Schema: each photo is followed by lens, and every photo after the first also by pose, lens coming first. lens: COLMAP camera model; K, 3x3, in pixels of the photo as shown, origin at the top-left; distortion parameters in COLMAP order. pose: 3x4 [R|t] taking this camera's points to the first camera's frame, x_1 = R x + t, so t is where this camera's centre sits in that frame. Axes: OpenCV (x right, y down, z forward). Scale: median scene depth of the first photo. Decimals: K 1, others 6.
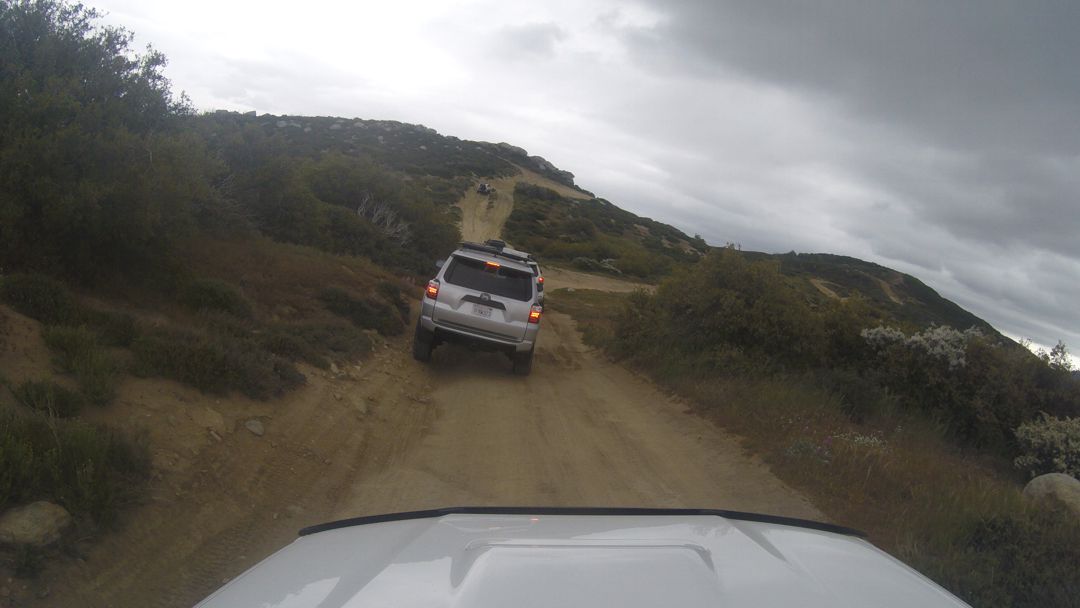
lens RADIAL K [[655.2, 0, 540.0], [0, 655.2, 304.0], [0, 0, 1]] dist [-0.262875, 0.082619]
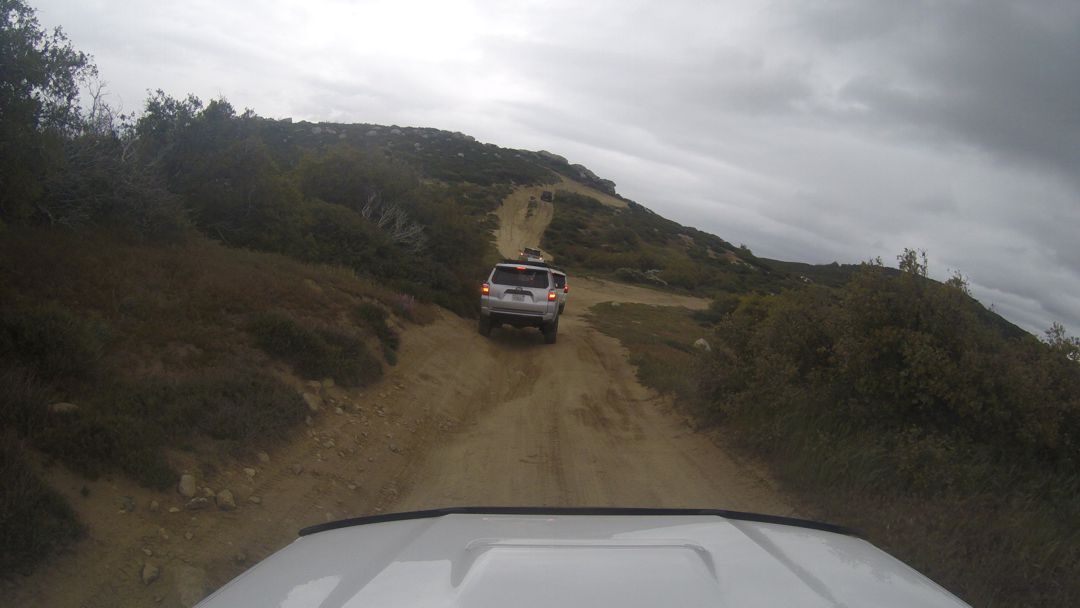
lens RADIAL K [[655.2, 0, 540.0], [0, 655.2, 304.0], [0, 0, 1]] dist [-0.262875, 0.082619]
pose [[0.998107, 0.006399, -0.061162, -0.000497], [-0.007335, 0.999859, -0.015093, -0.002884], [0.061057, 0.015514, 0.998014, 0.037114]]
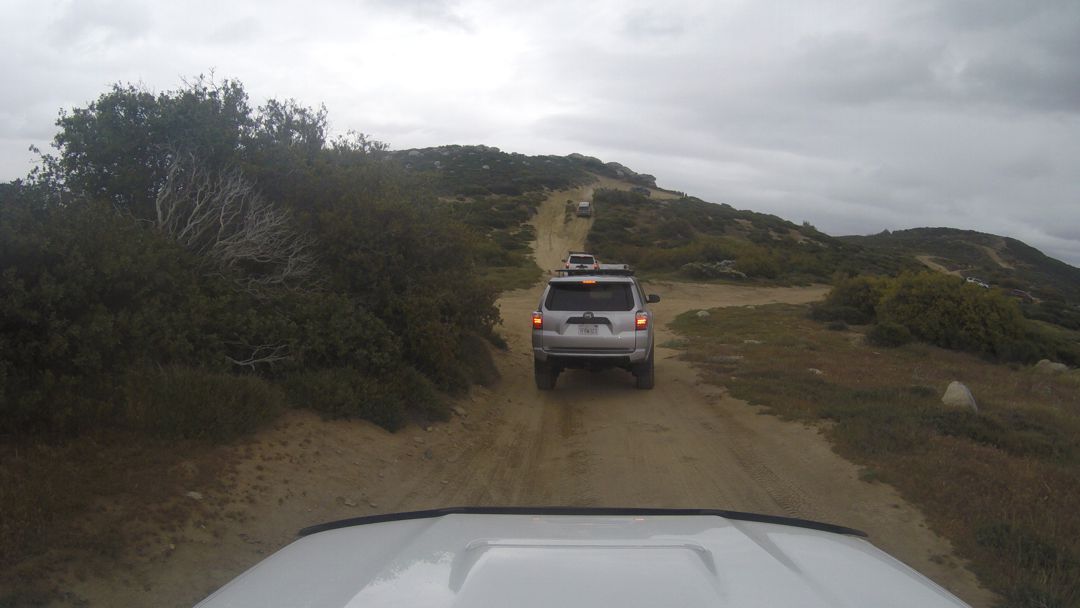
lens RADIAL K [[655.2, 0, 540.0], [0, 655.2, 304.0], [0, 0, 1]] dist [-0.262875, 0.082619]
pose [[0.981985, -0.127895, -0.139095, -0.007019], [0.123559, 0.991554, -0.039408, -0.009970], [0.142960, 0.021511, 0.989495, 0.142407]]
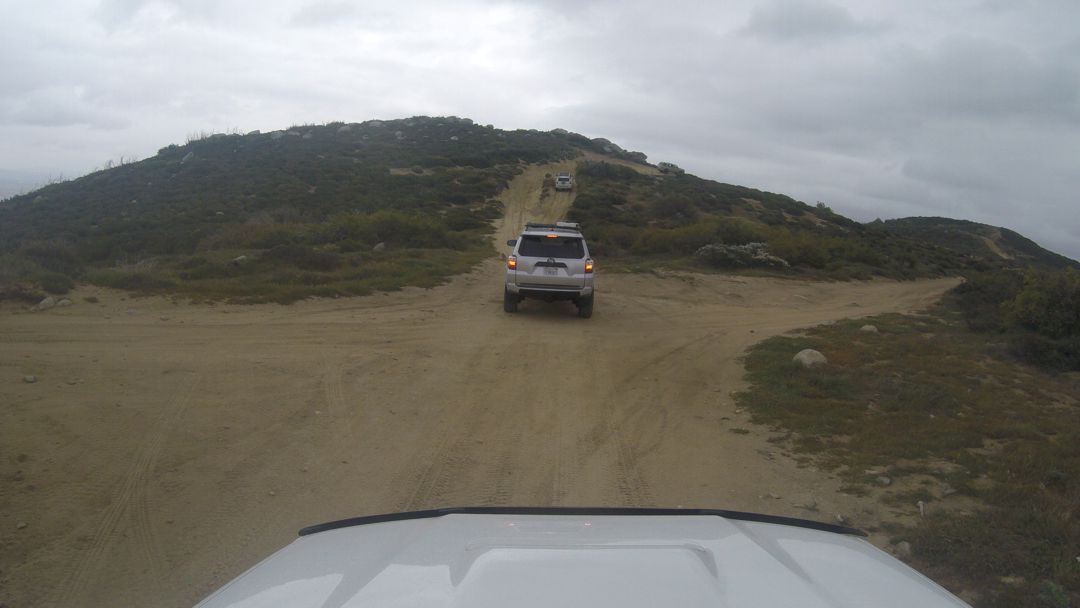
lens RADIAL K [[655.2, 0, 540.0], [0, 655.2, 304.0], [0, 0, 1]] dist [-0.262875, 0.082619]
pose [[0.985085, -0.121686, -0.121653, -0.009216], [0.120467, 0.992566, -0.017349, -0.019481], [0.122860, 0.002435, 0.992421, 0.287323]]
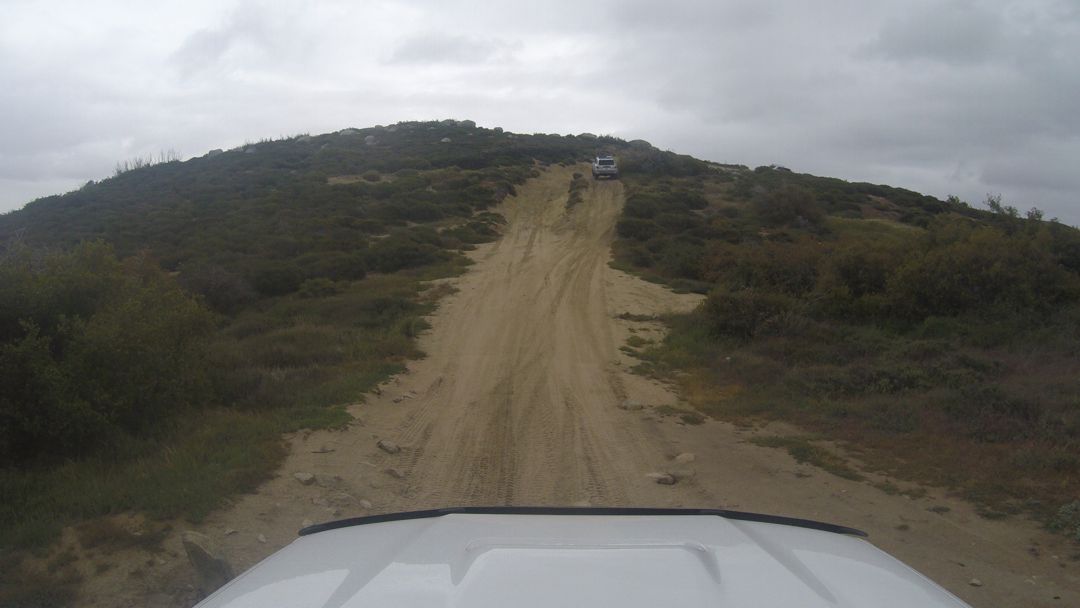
lens RADIAL K [[655.2, 0, 540.0], [0, 655.2, 304.0], [0, 0, 1]] dist [-0.262875, 0.082619]
pose [[0.968686, -0.183899, -0.166817, -0.038093], [0.174826, 0.982272, -0.067664, -0.056226], [0.176303, 0.036381, 0.983663, 0.562308]]
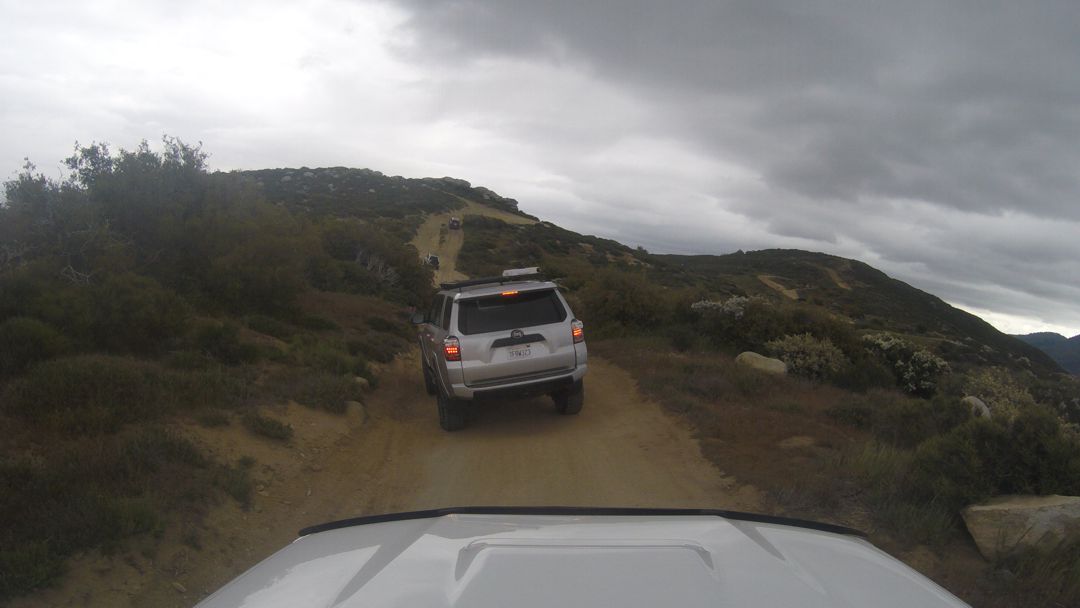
lens RADIAL K [[655.2, 0, 540.0], [0, 655.2, 304.0], [0, 0, 1]] dist [-0.262875, 0.082619]
pose [[0.991856, -0.107243, 0.068702, -0.002097], [0.109656, 0.993442, -0.032367, 0.004344], [-0.064780, 0.039638, 0.997112, -0.064428]]
